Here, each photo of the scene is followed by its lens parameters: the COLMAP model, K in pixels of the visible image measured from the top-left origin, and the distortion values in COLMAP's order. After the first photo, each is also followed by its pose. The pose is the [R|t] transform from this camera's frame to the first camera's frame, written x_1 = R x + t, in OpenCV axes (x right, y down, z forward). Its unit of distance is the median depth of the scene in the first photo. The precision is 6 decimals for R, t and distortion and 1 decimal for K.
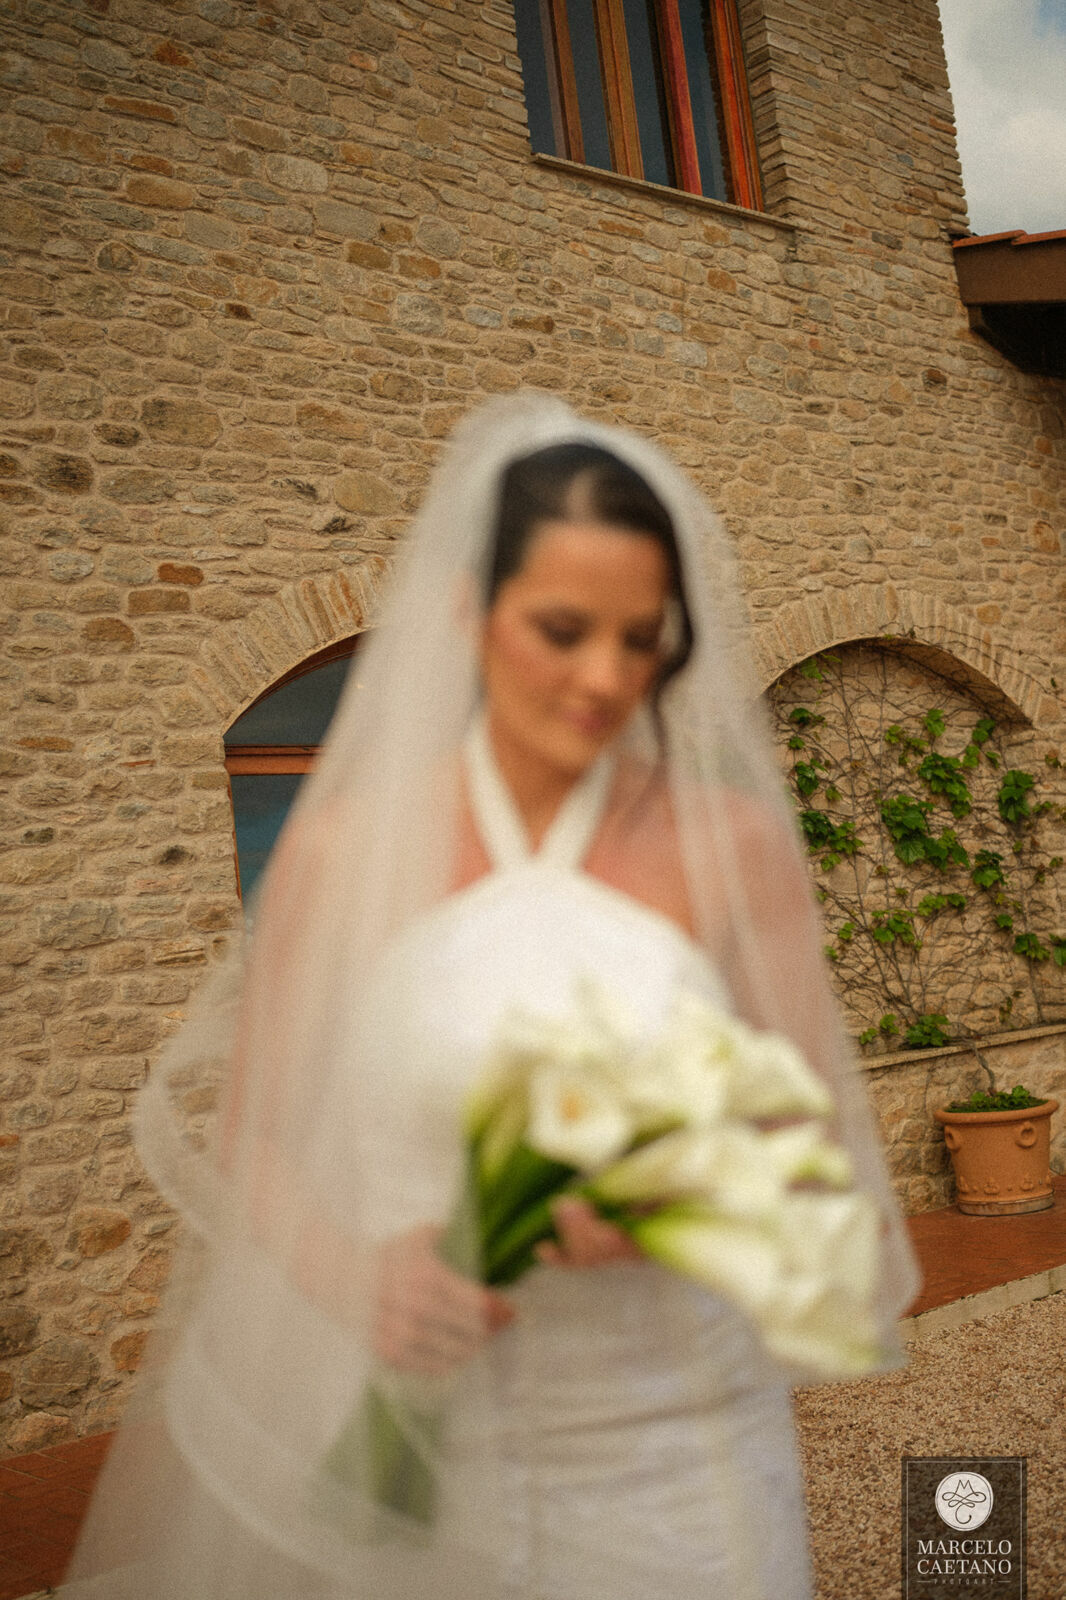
lens RADIAL K [[1886.2, 0, 533.0], [0, 1886.2, 800.0], [0, 0, 1]] dist [-0.139098, 0.257547]
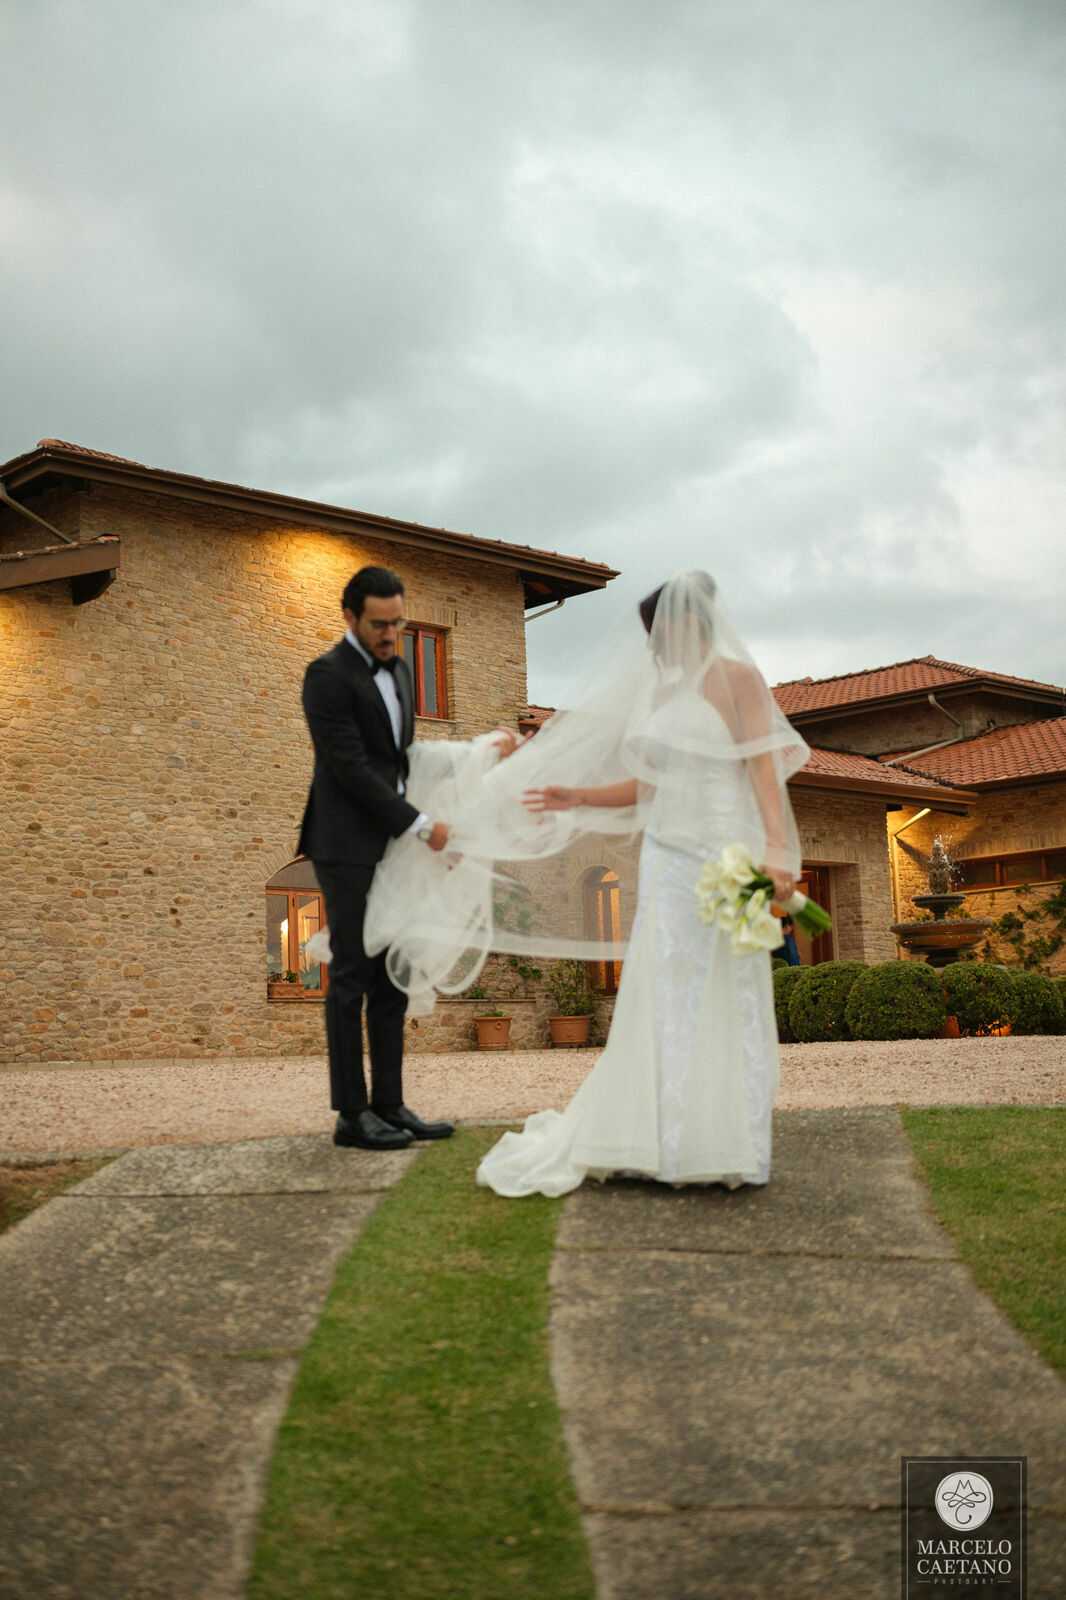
lens RADIAL K [[1886.2, 0, 533.0], [0, 1886.2, 800.0], [0, 0, 1]] dist [-0.139098, 0.257547]
pose [[0.994984, 0.080815, 0.058956, 0.131502], [-0.077461, 0.995358, -0.057115, -0.028136], [-0.063298, 0.052261, 0.996625, -2.782439]]
